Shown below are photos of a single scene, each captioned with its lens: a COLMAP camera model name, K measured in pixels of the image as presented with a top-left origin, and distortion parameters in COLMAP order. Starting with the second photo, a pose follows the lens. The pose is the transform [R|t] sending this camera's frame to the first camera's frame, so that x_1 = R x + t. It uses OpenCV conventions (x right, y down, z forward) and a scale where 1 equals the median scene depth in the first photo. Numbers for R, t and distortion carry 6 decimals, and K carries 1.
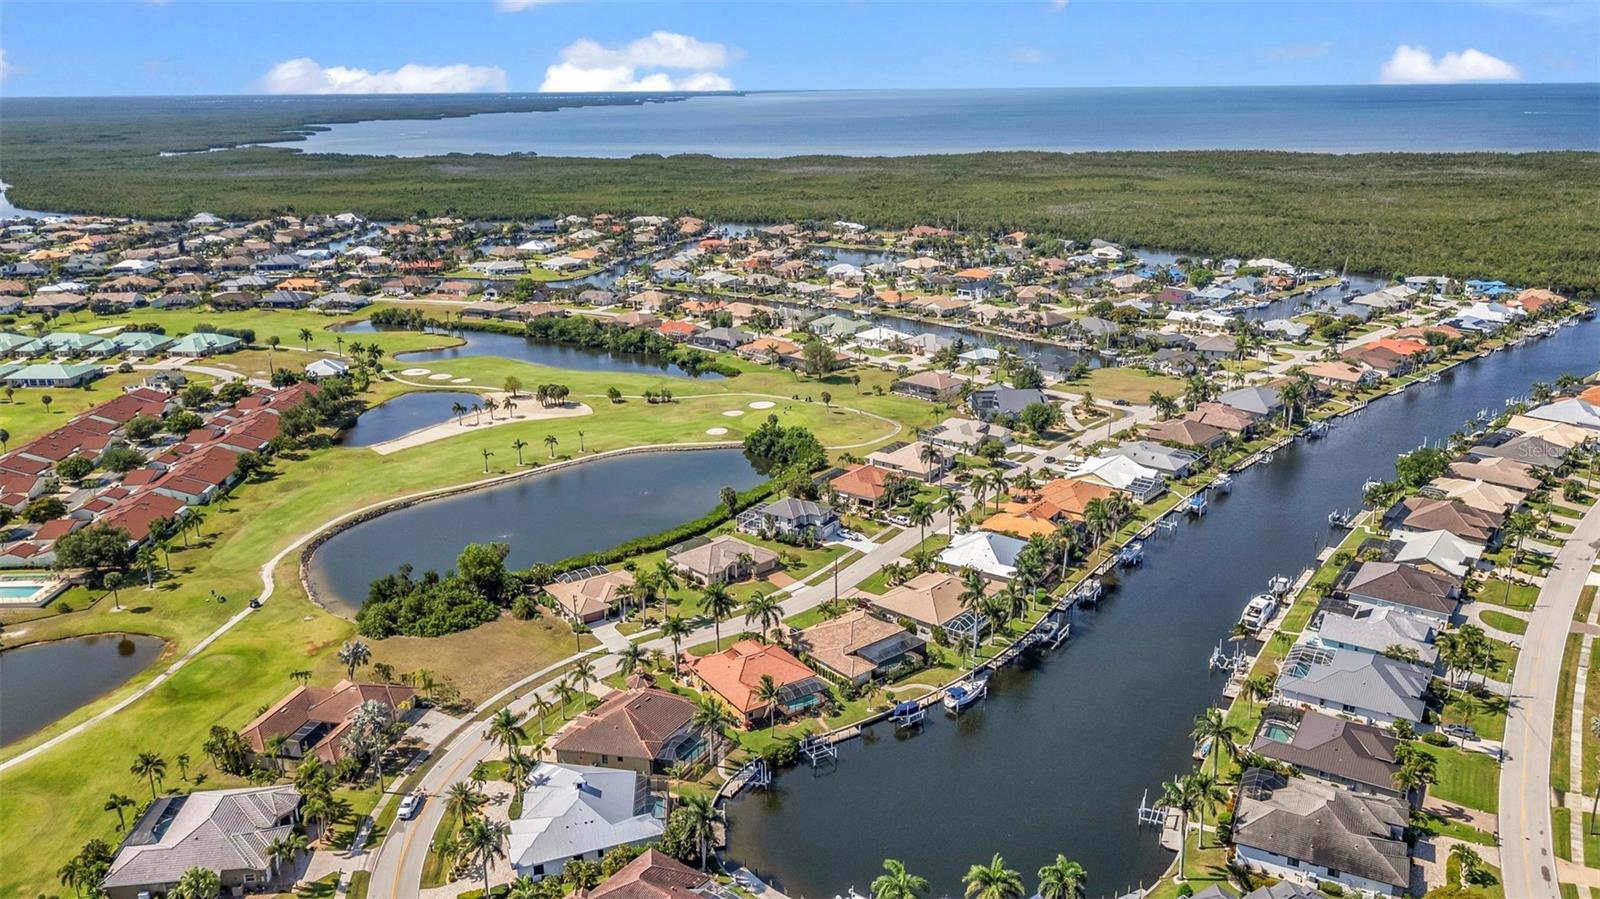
lens RADIAL K [[1168.3, 0, 797.4], [0, 1168.3, 446.1], [0, 0, 1]] dist [0.078388, -0.076528]
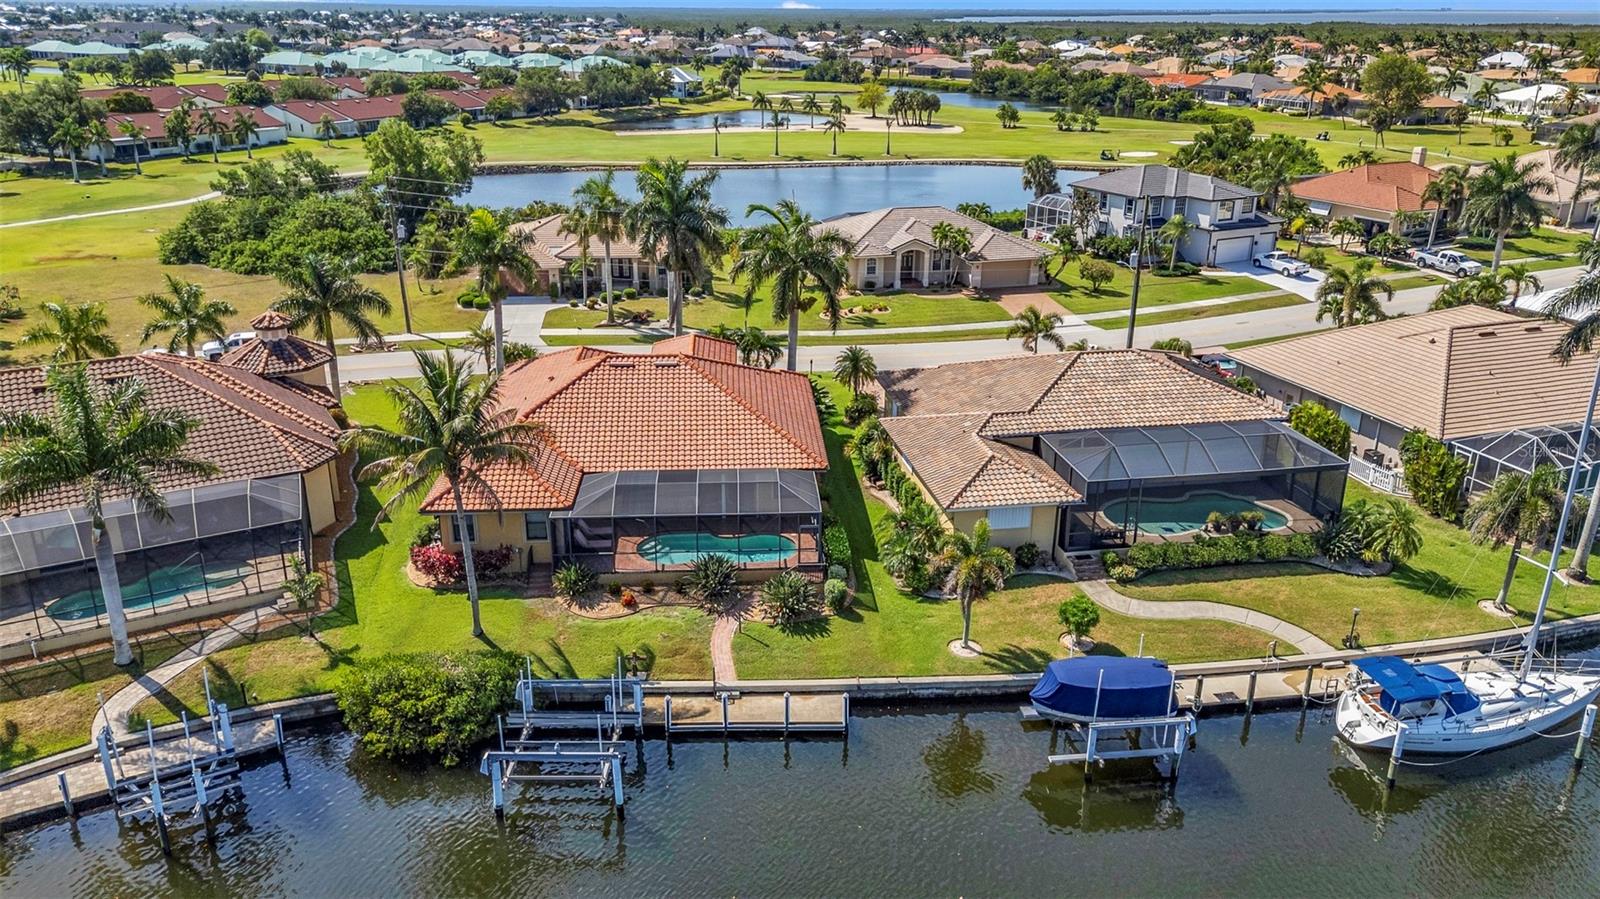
lens RADIAL K [[1168.3, 0, 800.1], [0, 1168.3, 455.1], [0, 0, 1]] dist [0.078388, -0.076528]
pose [[0.869987, 0.190768, -0.454677, 0.101018], [-0.160032, 0.981449, 0.105578, 0.130123], [0.466383, -0.019089, 0.884377, 0.603978]]
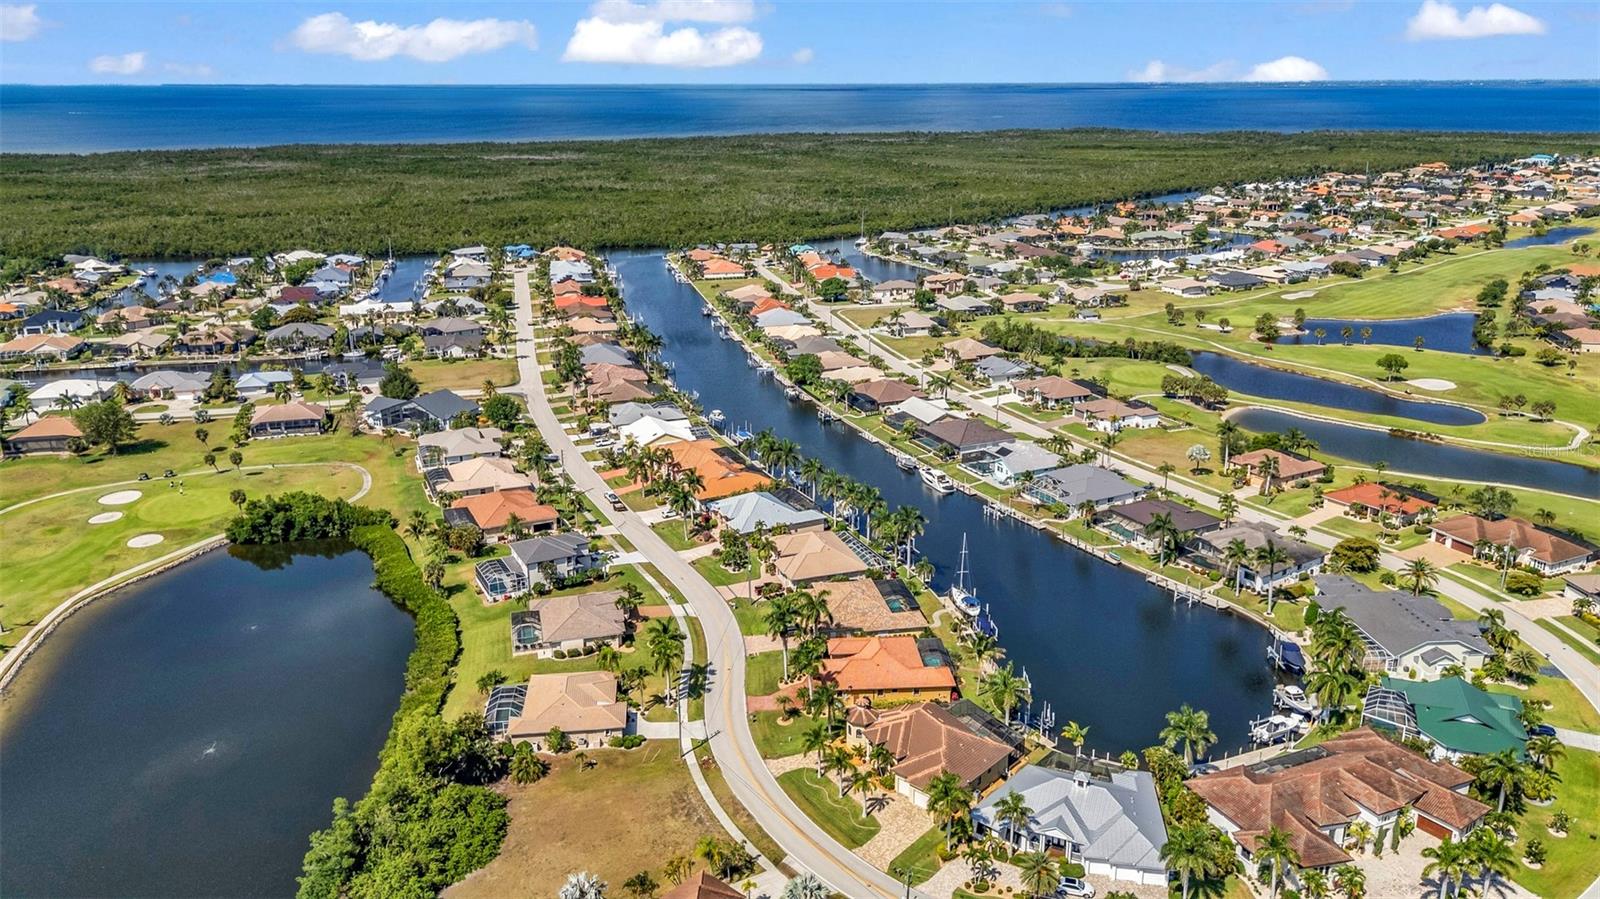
lens RADIAL K [[1168.3, 0, 794.9], [0, 1168.3, 462.3], [0, 0, 1]] dist [0.078388, -0.076528]
pose [[0.487470, -0.261818, 0.832961, -0.630599], [0.254668, 0.955138, 0.151182, -0.090613], [-0.835175, 0.138432, 0.532278, 0.427960]]
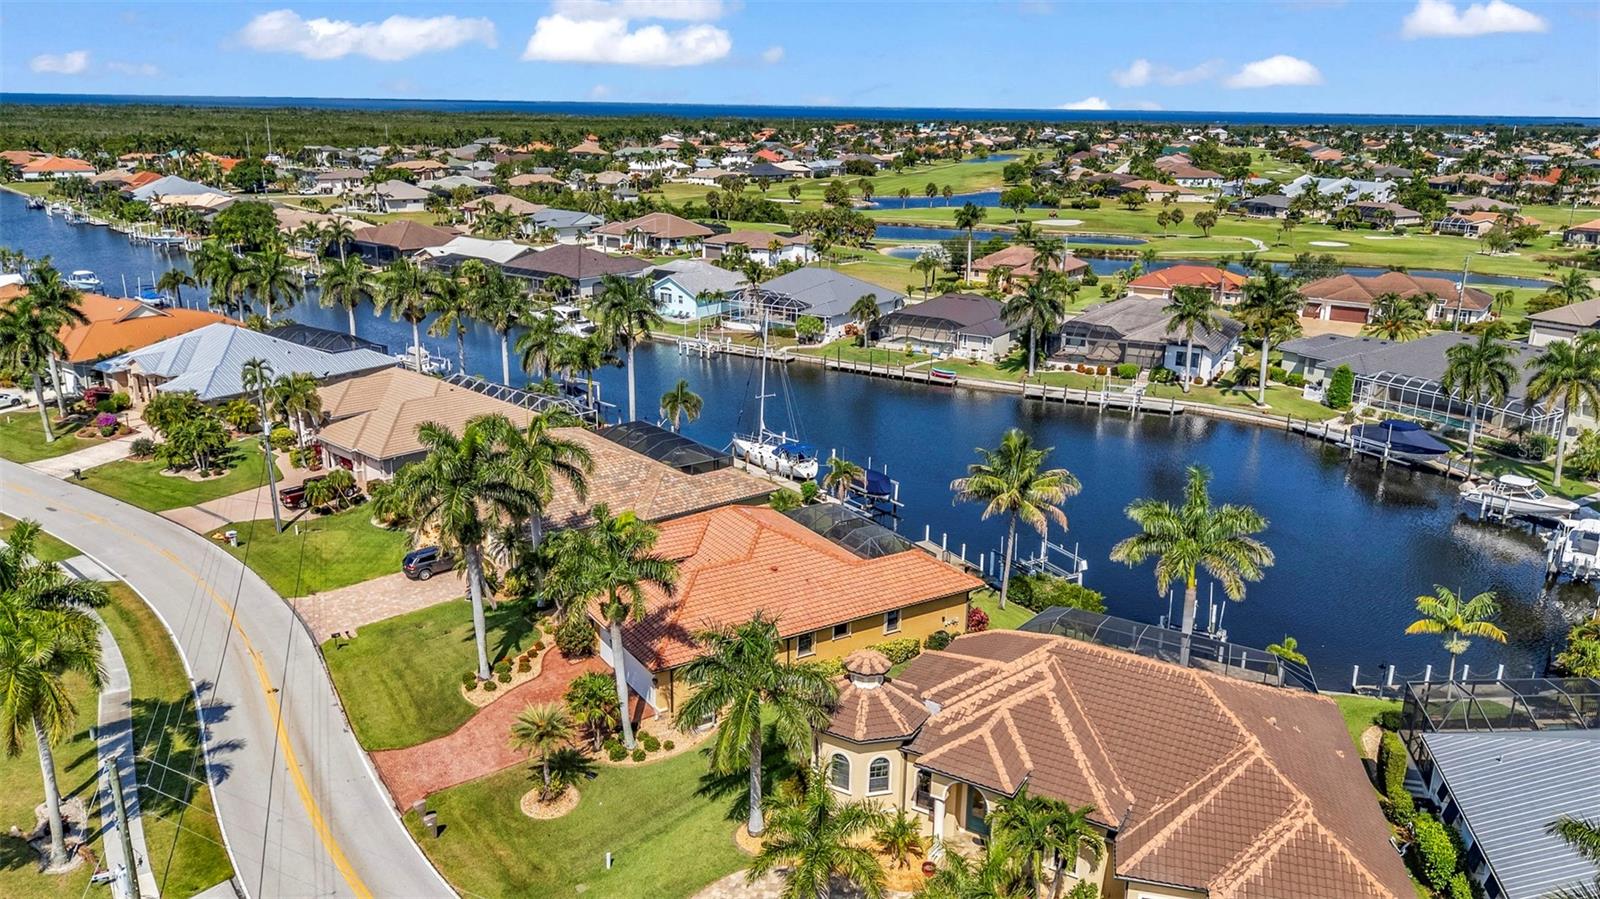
lens RADIAL K [[1168.3, 0, 801.1], [0, 1168.3, 470.2], [0, 0, 1]] dist [0.078388, -0.076528]
pose [[0.011894, -0.286240, 0.958084, -0.271768], [0.278882, 0.921082, 0.271723, 0.064200], [-0.960252, 0.263961, 0.090783, 0.748490]]
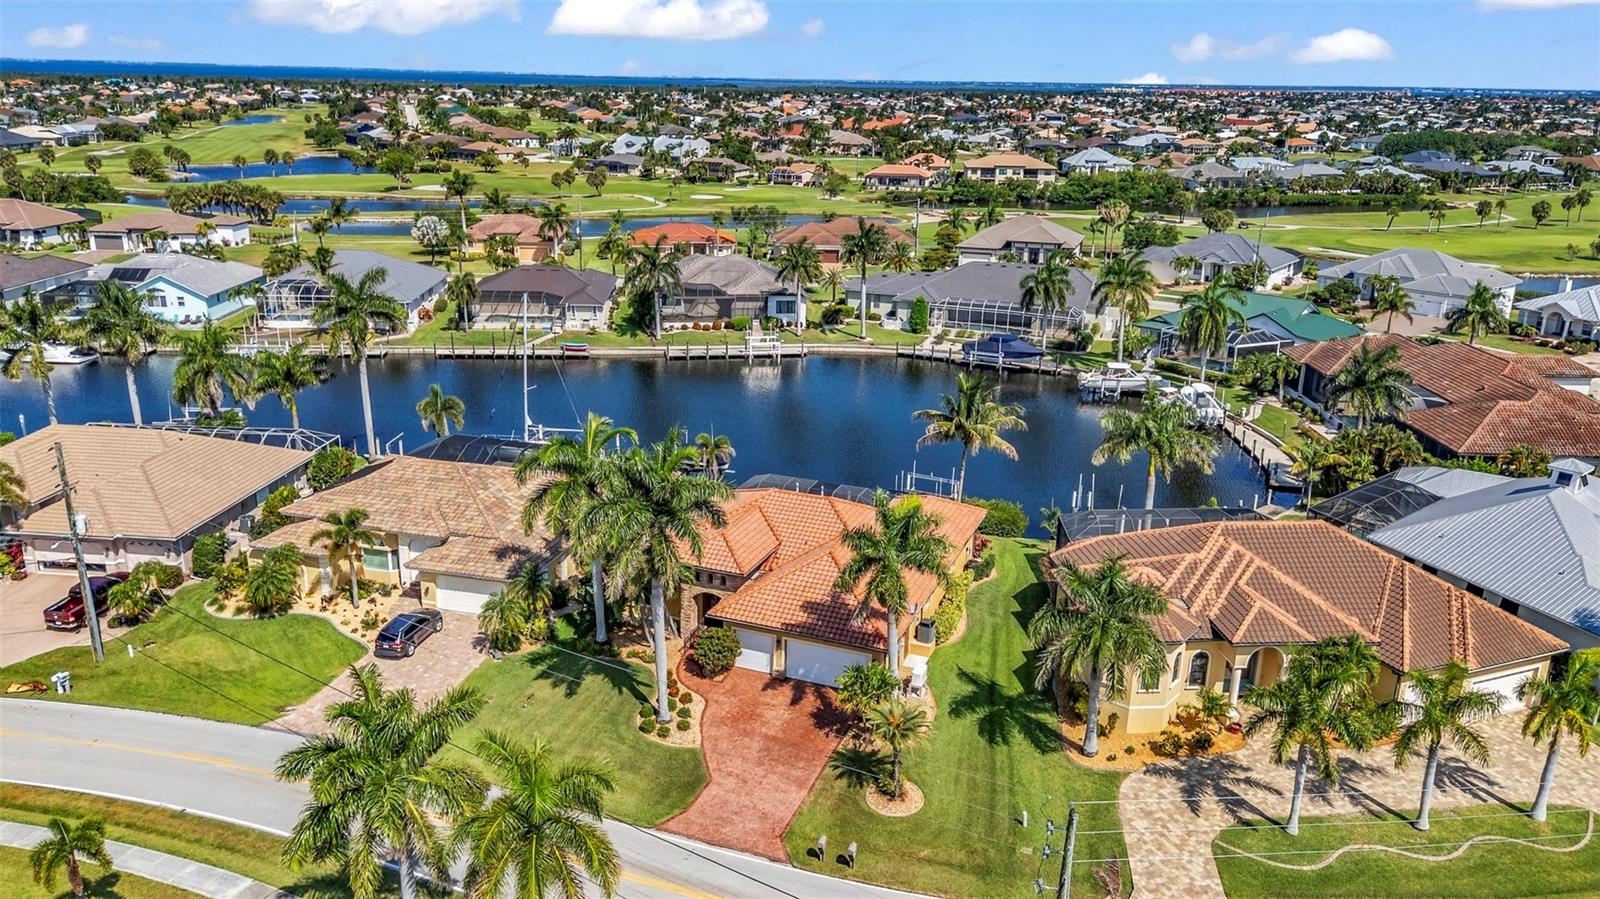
lens RADIAL K [[1168.3, 0, 802.9], [0, 1168.3, 459.8], [0, 0, 1]] dist [0.078388, -0.076528]
pose [[-0.580544, -0.252193, 0.774188, -0.226746], [0.227210, 0.862877, 0.451463, 0.016718], [-0.781885, 0.437997, -0.443637, 0.897133]]
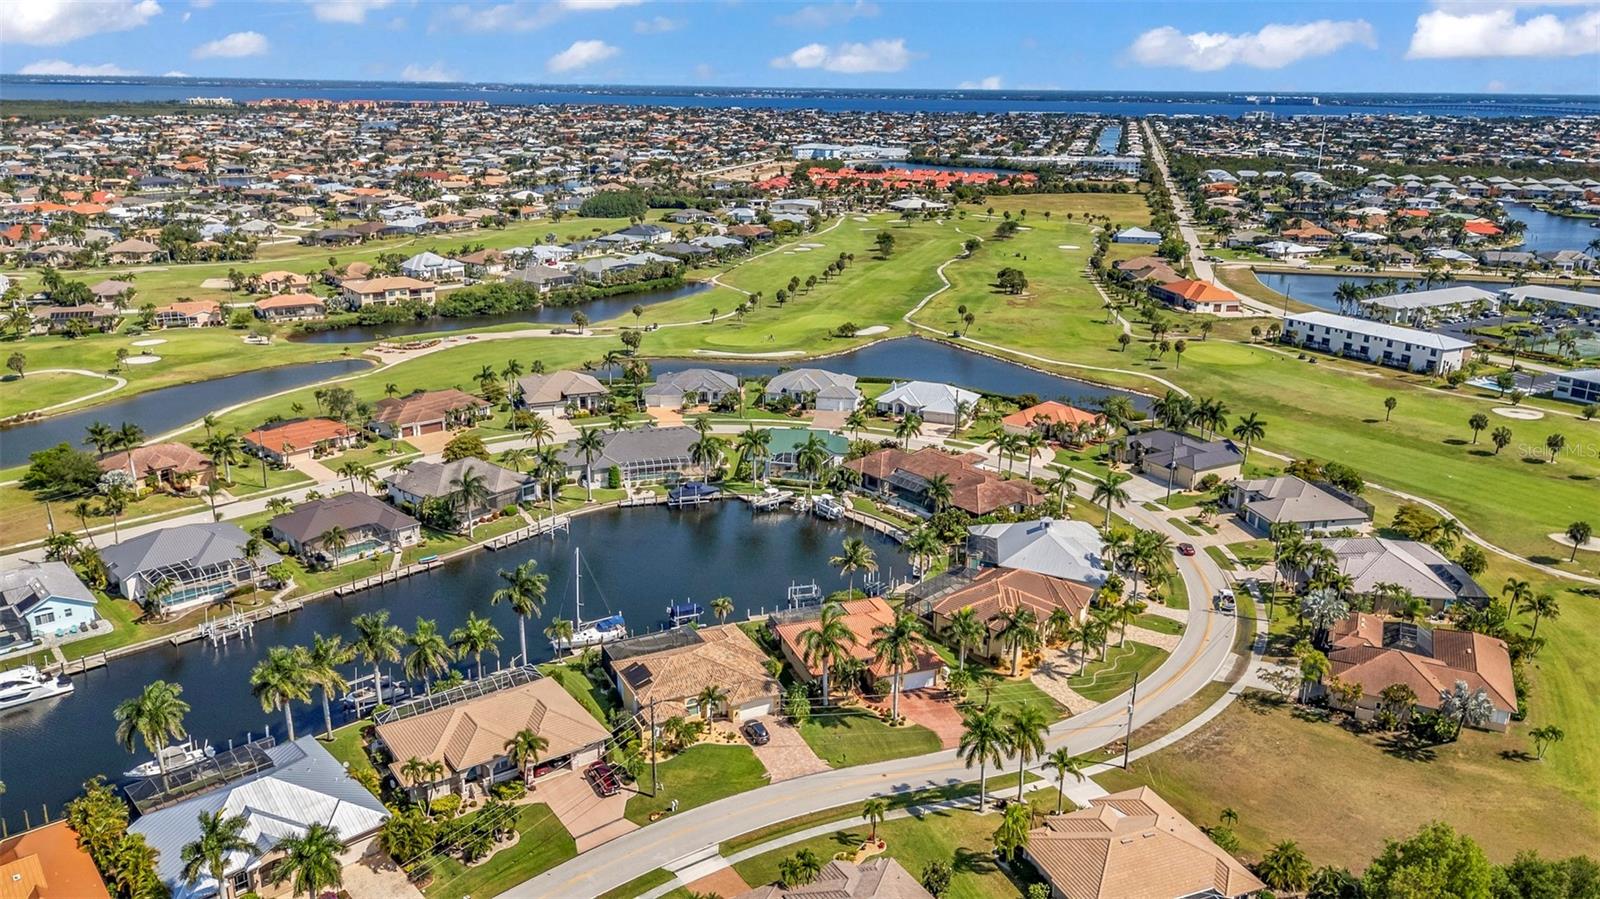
lens RADIAL K [[1168.3, 0, 796.2], [0, 1168.3, 455.7], [0, 0, 1]] dist [0.078388, -0.076528]
pose [[-0.974204, -0.069673, 0.214644, -0.120003], [0.064352, 0.825884, 0.560155, -0.256247], [-0.216299, 0.559518, -0.800096, 1.216008]]
